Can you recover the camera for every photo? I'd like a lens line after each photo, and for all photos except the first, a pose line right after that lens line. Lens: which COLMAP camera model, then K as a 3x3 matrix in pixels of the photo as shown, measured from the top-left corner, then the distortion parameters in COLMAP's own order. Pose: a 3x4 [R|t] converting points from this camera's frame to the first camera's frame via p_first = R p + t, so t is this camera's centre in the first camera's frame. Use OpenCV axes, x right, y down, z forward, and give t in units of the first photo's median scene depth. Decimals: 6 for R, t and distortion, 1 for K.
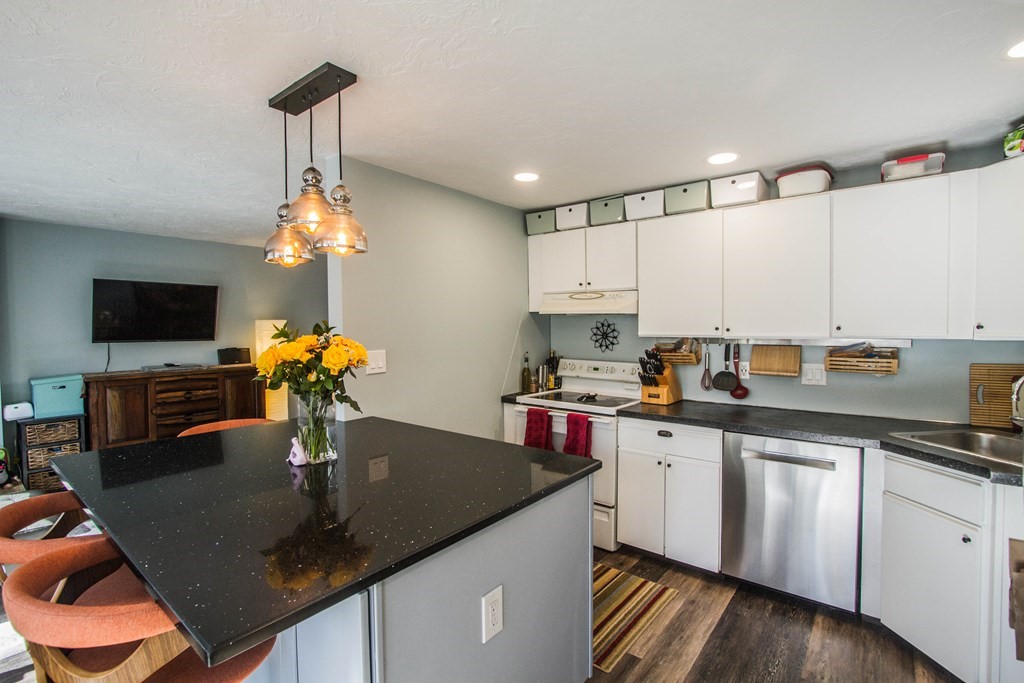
lens RADIAL K [[471.1, 0, 515.6], [0, 471.1, 347.4], [0, 0, 1]] dist [-0.024491, 0.004987]
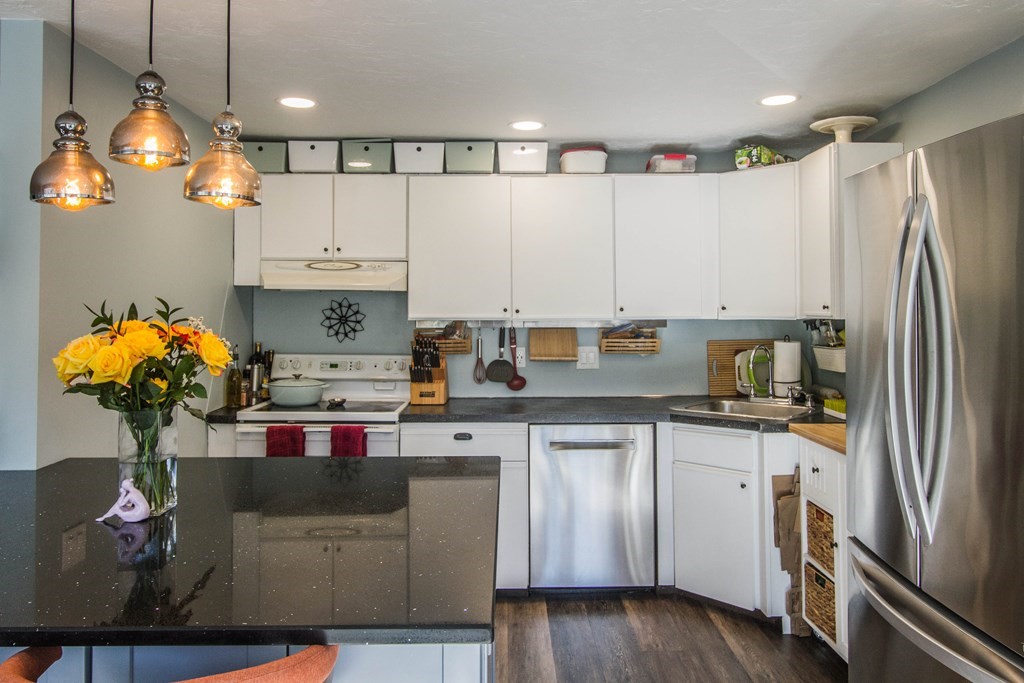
lens RADIAL K [[749.3, 0, 516.6], [0, 749.3, 292.8], [0, 0, 1]] dist [-0.020293, 0.001258]
pose [[0.770742, 0.013836, 0.636997, -0.447783], [0.025975, 0.998251, -0.053112, 0.002811], [-0.636618, 0.057481, 0.769034, -0.091306]]
